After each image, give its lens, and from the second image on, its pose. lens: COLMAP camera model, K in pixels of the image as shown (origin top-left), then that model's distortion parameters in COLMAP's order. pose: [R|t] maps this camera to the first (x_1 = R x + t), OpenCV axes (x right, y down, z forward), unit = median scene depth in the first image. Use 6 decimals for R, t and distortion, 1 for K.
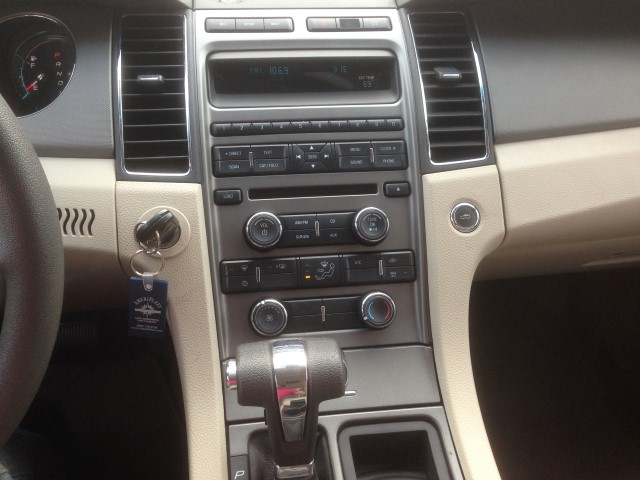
lens RADIAL K [[593.5, 0, 318.3], [0, 593.5, 237.0], [0, 0, 1]] dist [0.043878, 0.000000]
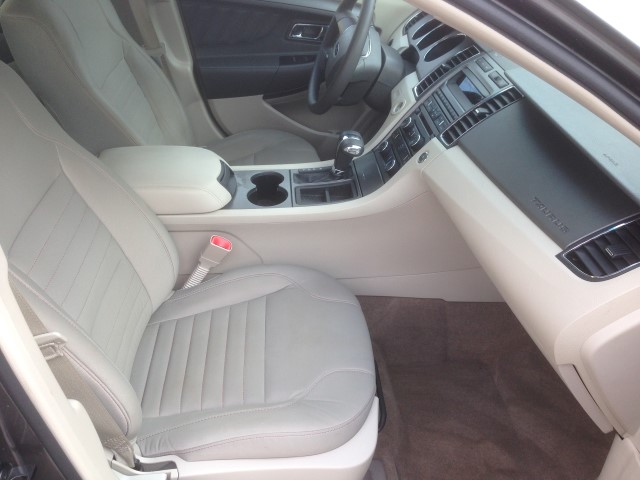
lens RADIAL K [[593.5, 0, 318.5], [0, 593.5, 236.2], [0, 0, 1]] dist [0.043878, 0.000000]
pose [[-0.062553, 0.528367, -0.846708, 2.277844], [-0.586265, 0.667121, 0.459612, -0.619268], [0.807701, 0.525145, 0.268033, 0.236212]]
